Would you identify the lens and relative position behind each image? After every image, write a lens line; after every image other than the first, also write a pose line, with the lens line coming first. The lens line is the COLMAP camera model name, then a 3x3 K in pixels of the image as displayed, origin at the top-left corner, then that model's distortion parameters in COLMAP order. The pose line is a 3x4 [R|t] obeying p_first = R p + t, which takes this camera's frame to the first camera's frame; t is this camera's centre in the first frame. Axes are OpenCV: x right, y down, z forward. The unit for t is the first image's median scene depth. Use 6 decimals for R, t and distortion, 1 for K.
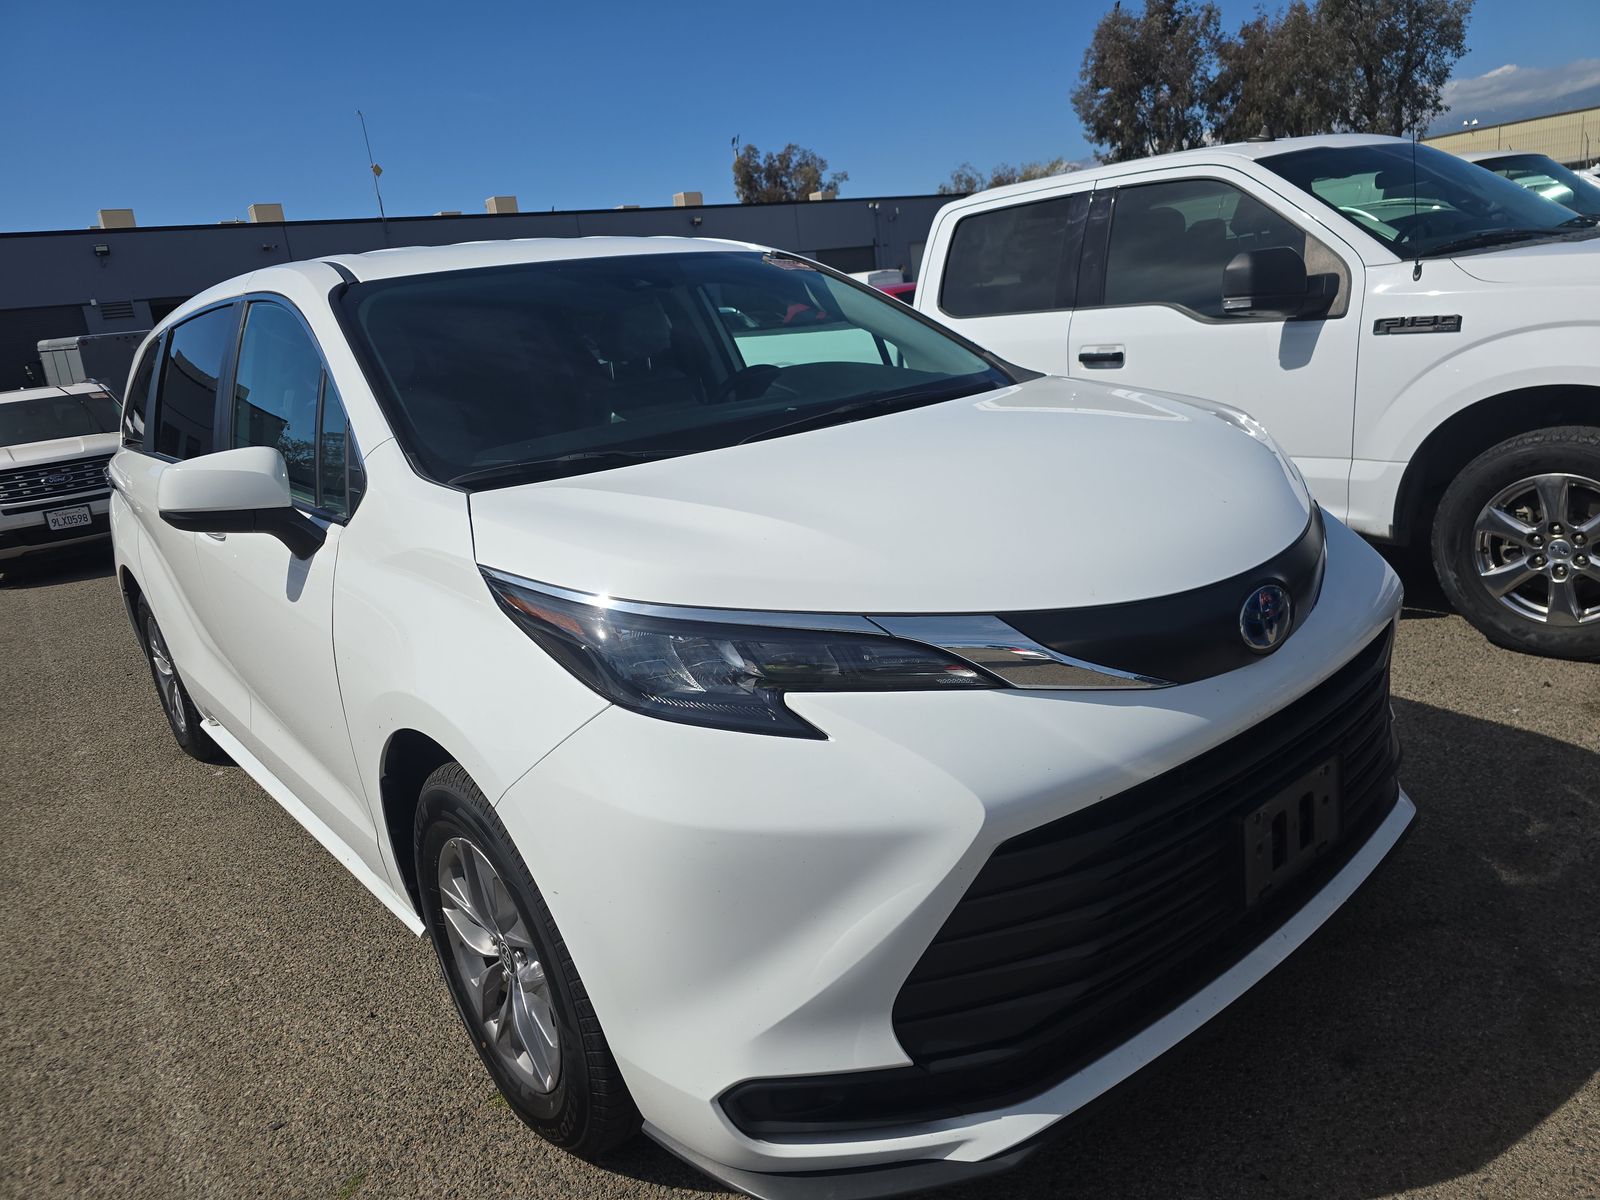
lens RADIAL K [[1151.0, 0, 800.0], [0, 1151.0, 600.0], [0, 0, 1]] dist [0.056919, -0.051716]
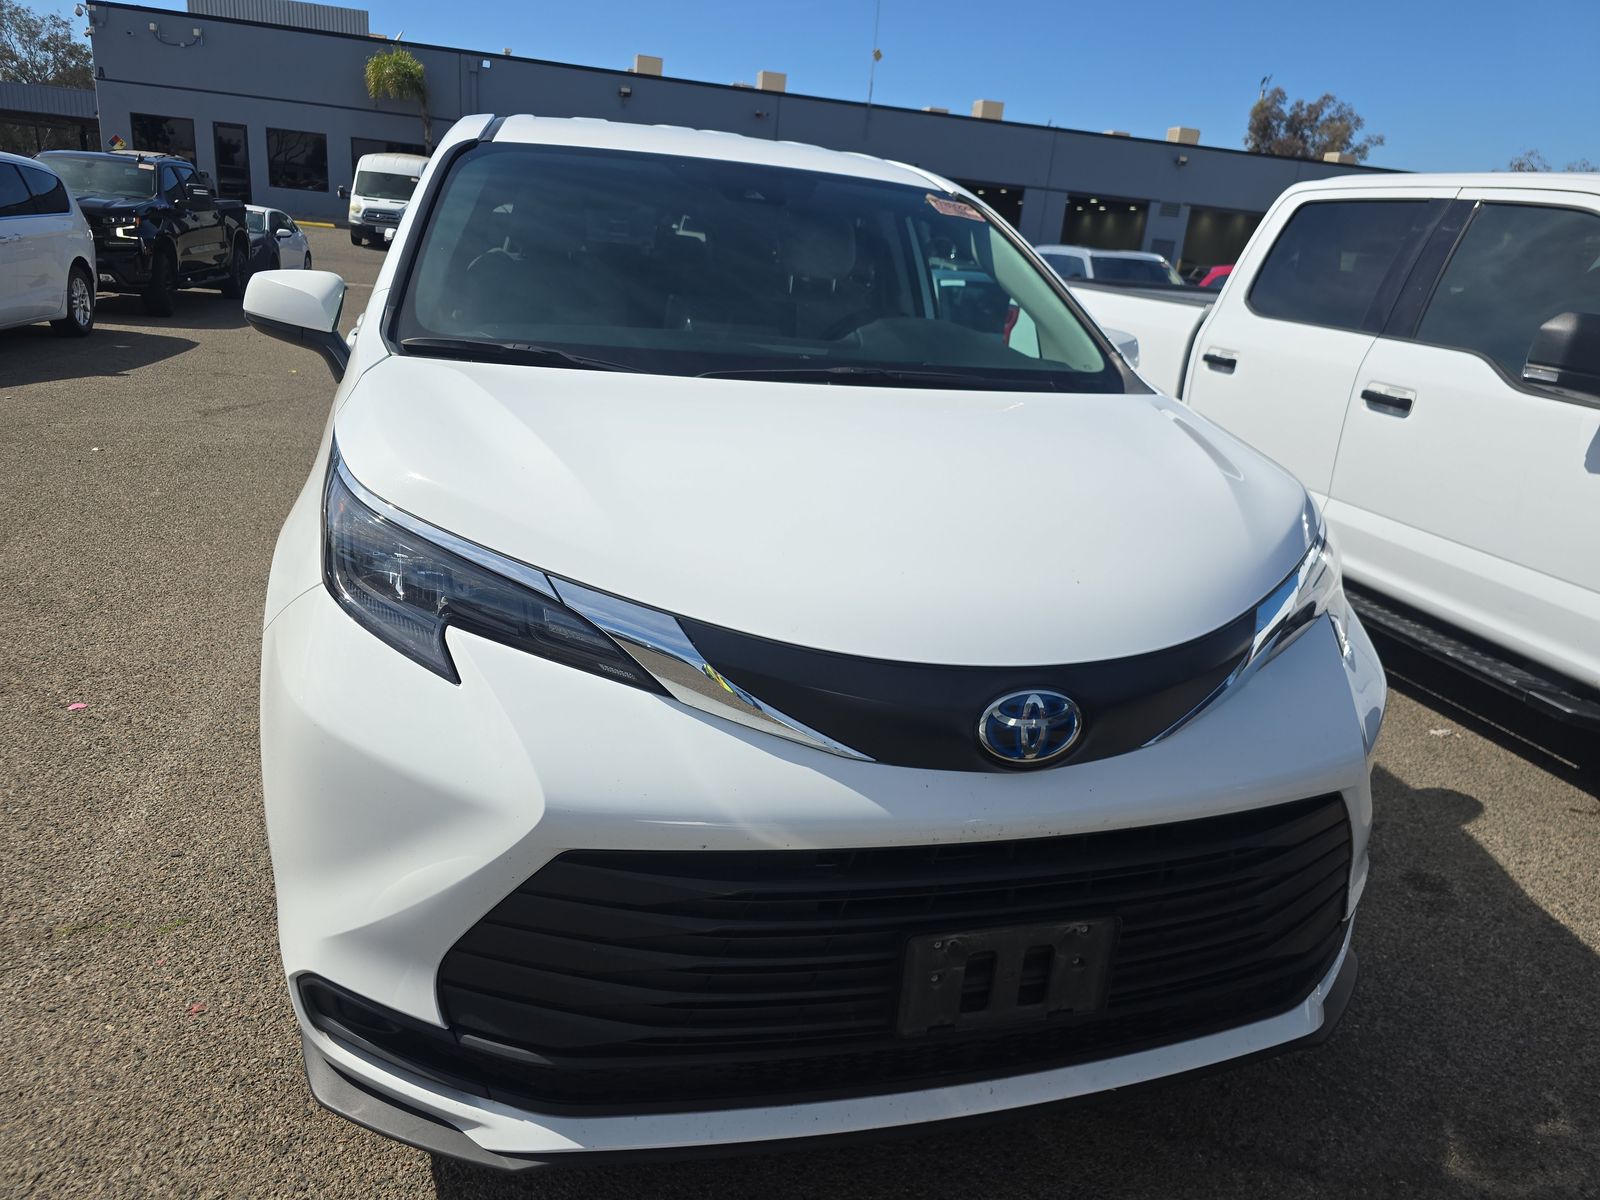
lens RADIAL K [[1151.0, 0, 800.0], [0, 1151.0, 600.0], [0, 0, 1]] dist [0.056919, -0.051716]
pose [[0.893106, 0.308176, -0.327702, 0.195844], [-0.286195, 0.951291, 0.114625, -0.046760], [0.347064, -0.008585, 0.937802, 0.067455]]
